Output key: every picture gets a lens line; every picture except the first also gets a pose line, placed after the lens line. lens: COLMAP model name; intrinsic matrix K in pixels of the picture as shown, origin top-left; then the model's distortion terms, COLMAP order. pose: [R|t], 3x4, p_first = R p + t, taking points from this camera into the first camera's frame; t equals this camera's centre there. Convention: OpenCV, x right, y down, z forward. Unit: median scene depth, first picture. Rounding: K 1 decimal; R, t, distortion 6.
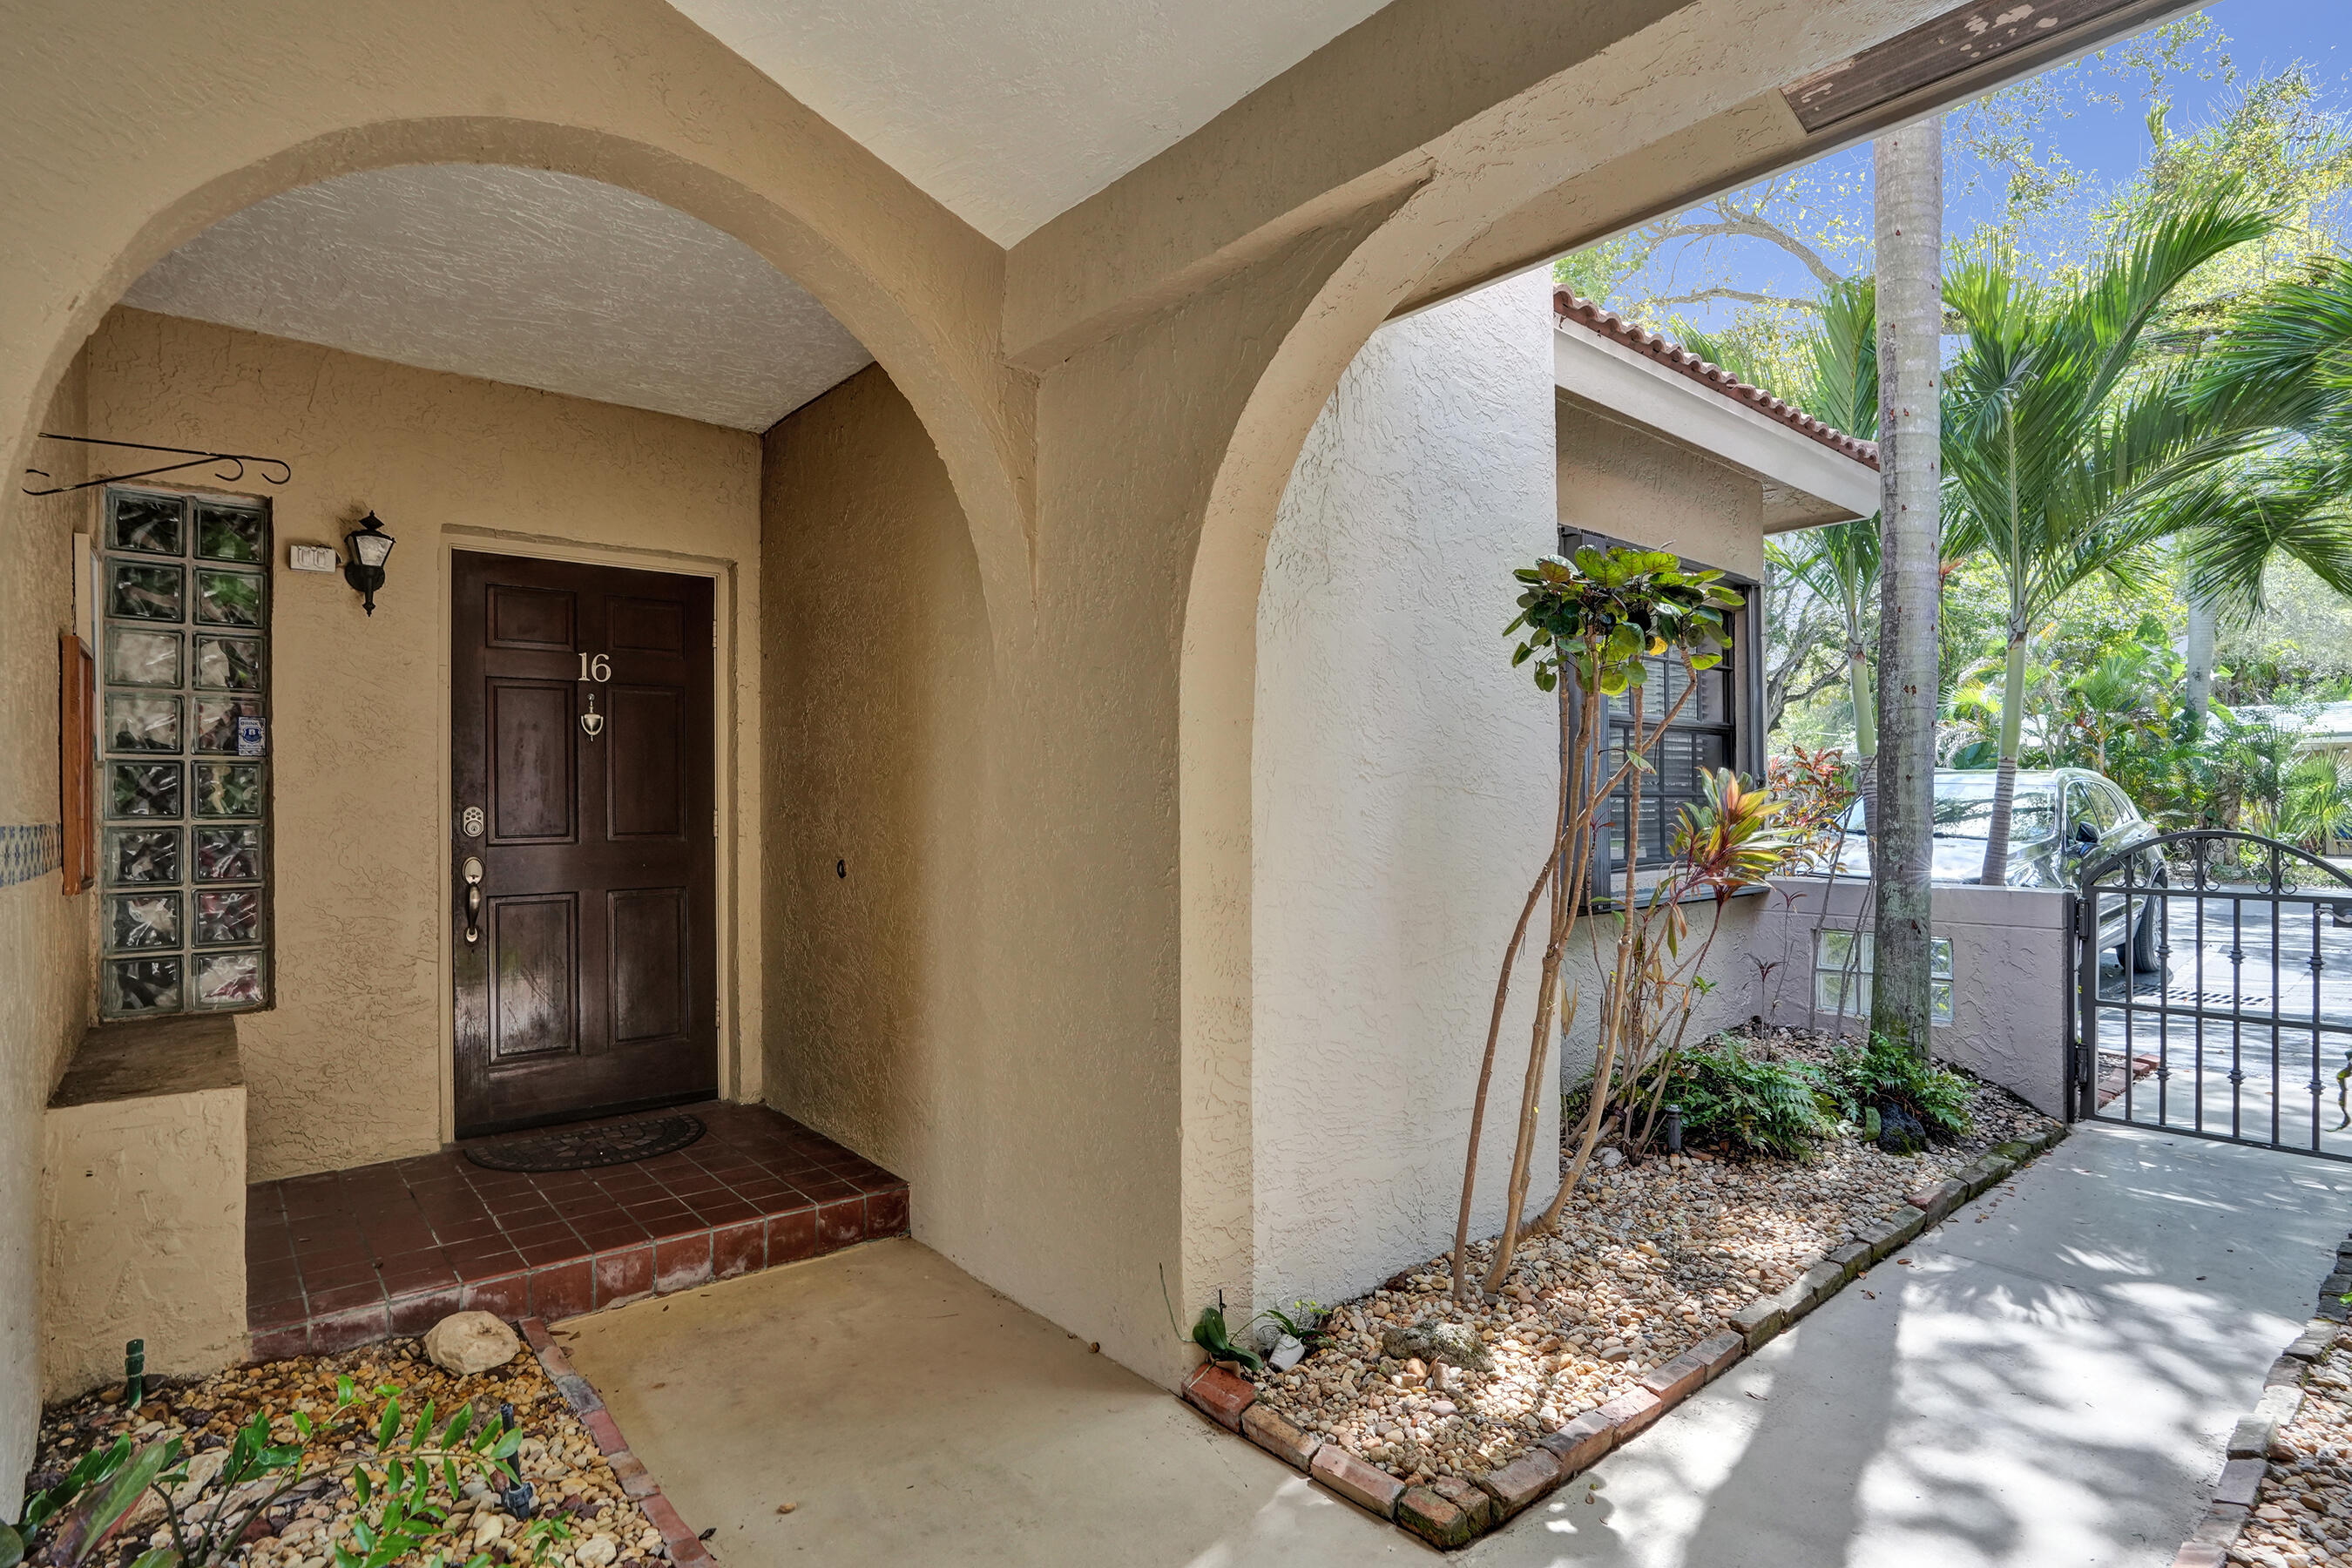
lens RADIAL K [[1179.8, 0, 1176.0], [0, 1179.8, 784.0], [0, 0, 1]] dist [-0.056537, 0.030729]
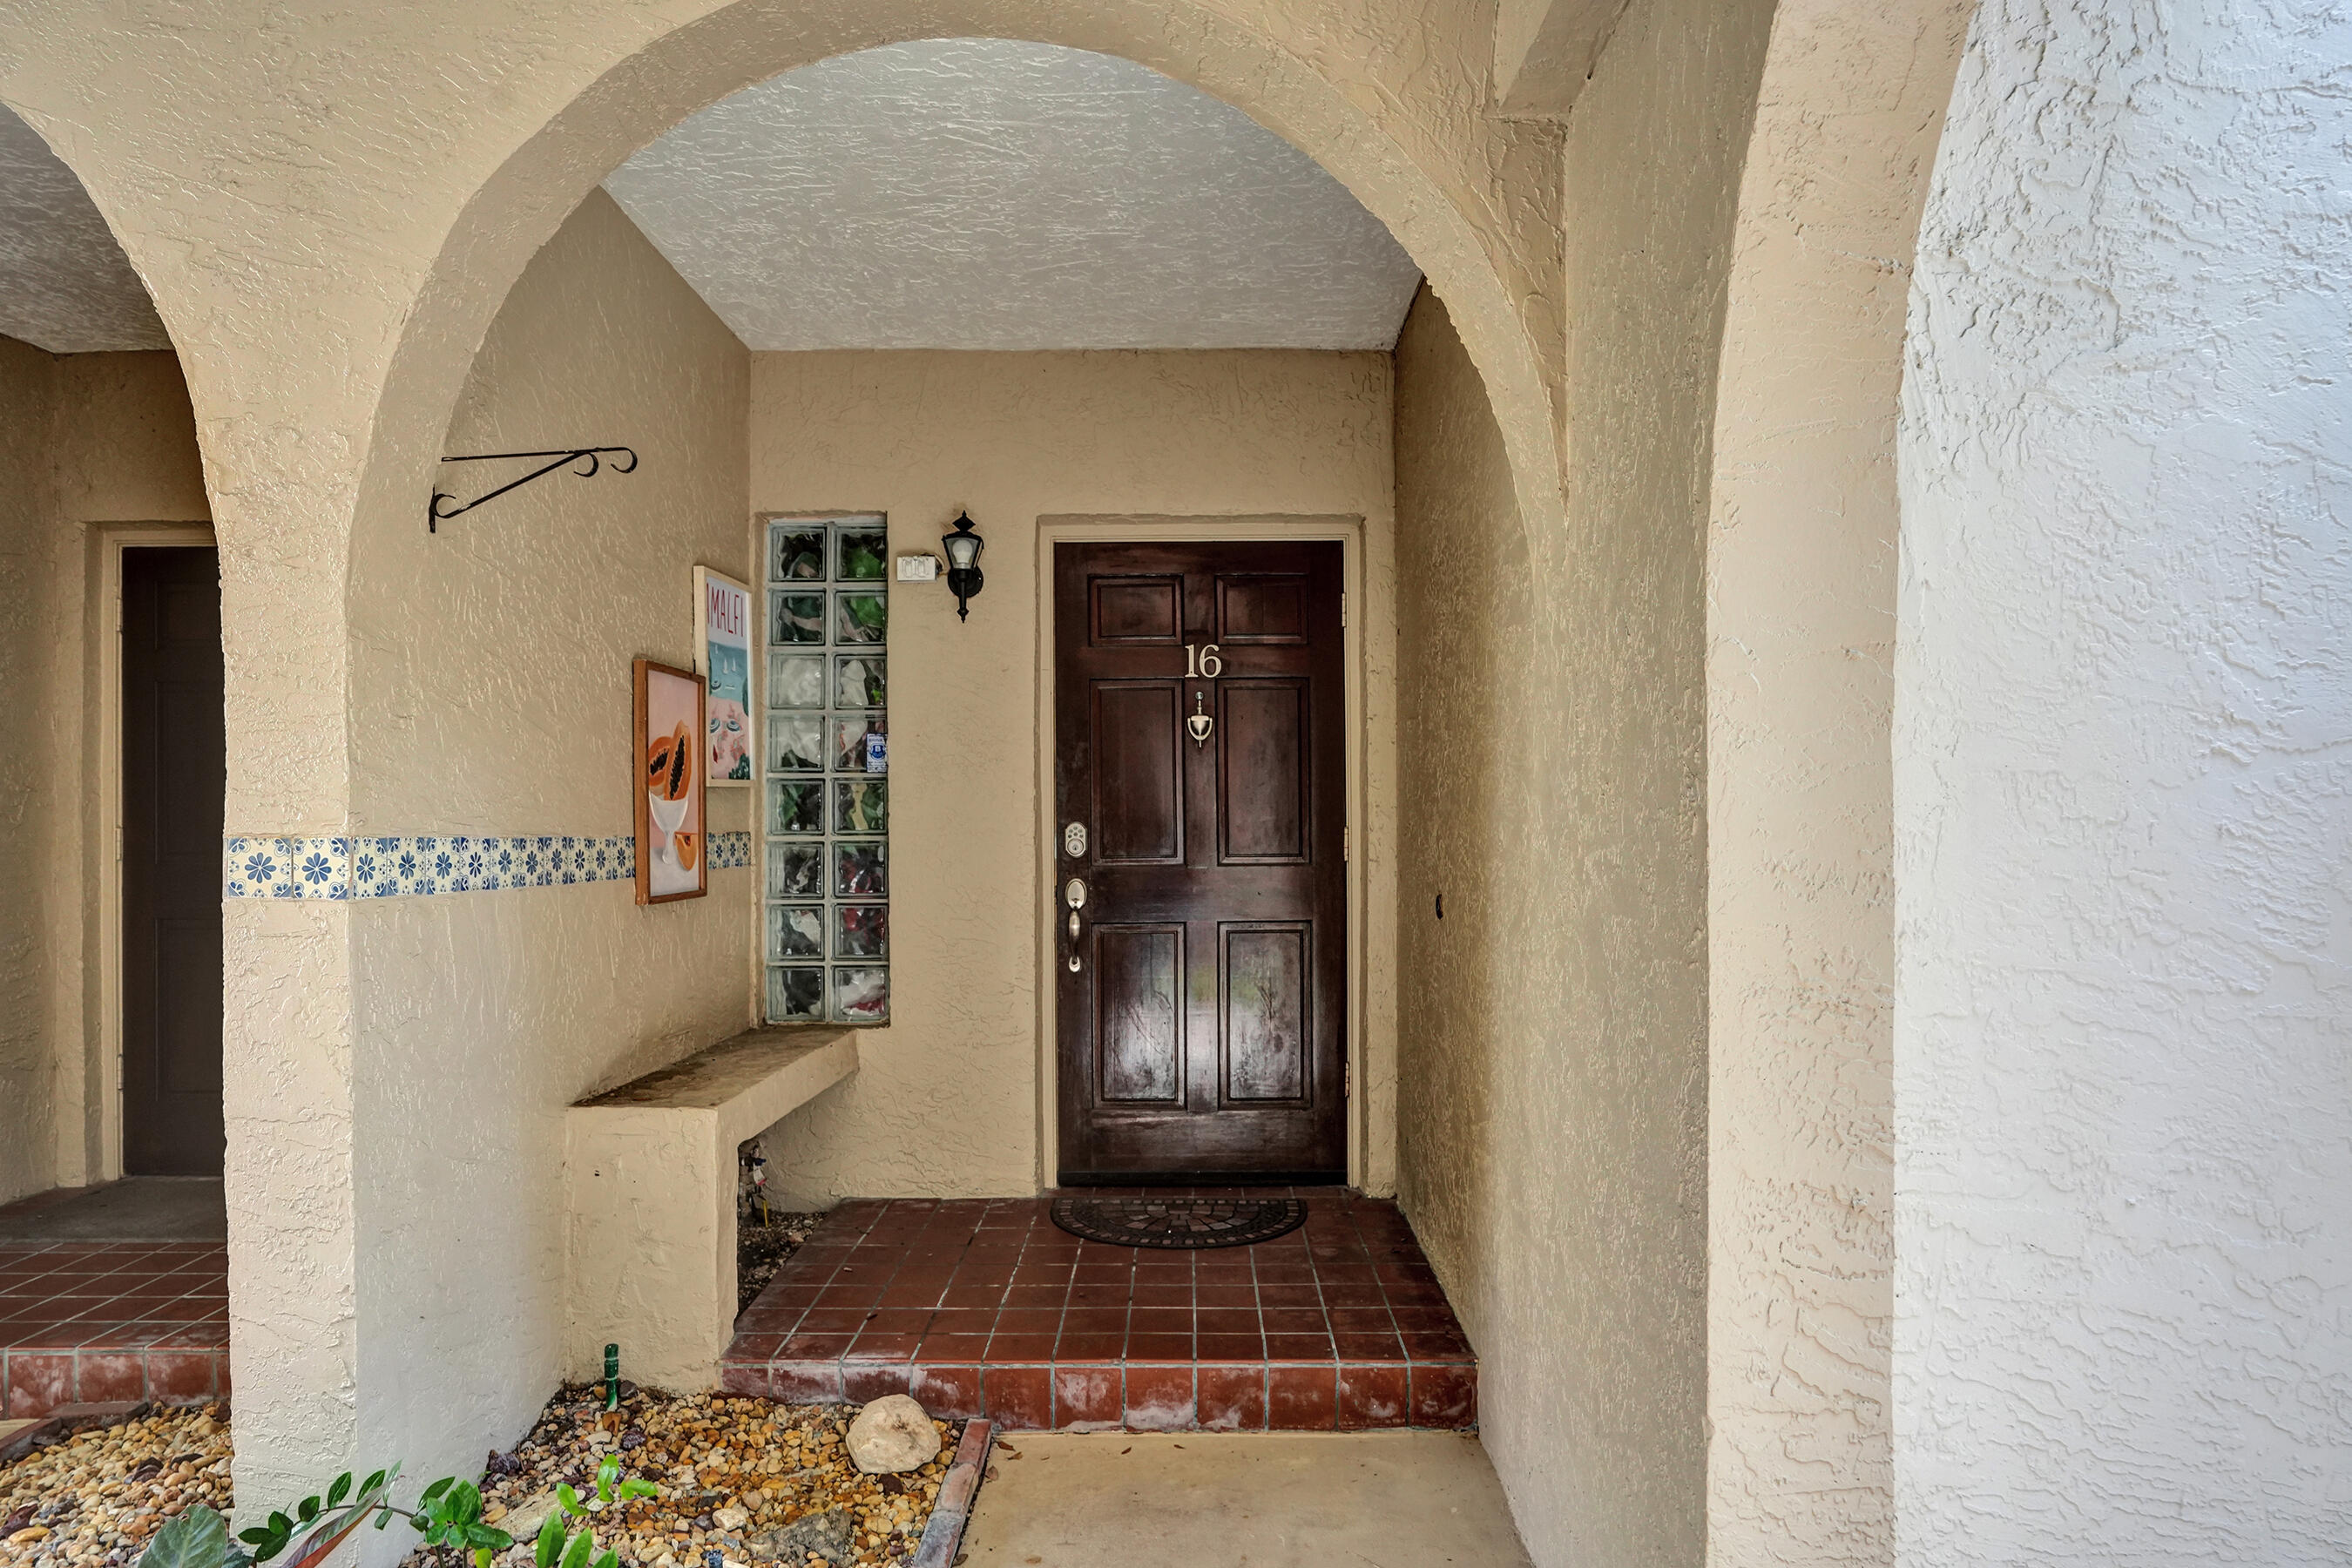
lens RADIAL K [[1341.2, 0, 1181.8], [0, 1341.2, 818.4], [0, 0, 1]] dist [-0.047675, 0.037994]
pose [[0.759923, -0.003252, -0.650005, 0.168604], [0.011093, 0.999907, 0.007966, 0.010086], [0.649919, -0.013265, 0.759888, 0.308495]]
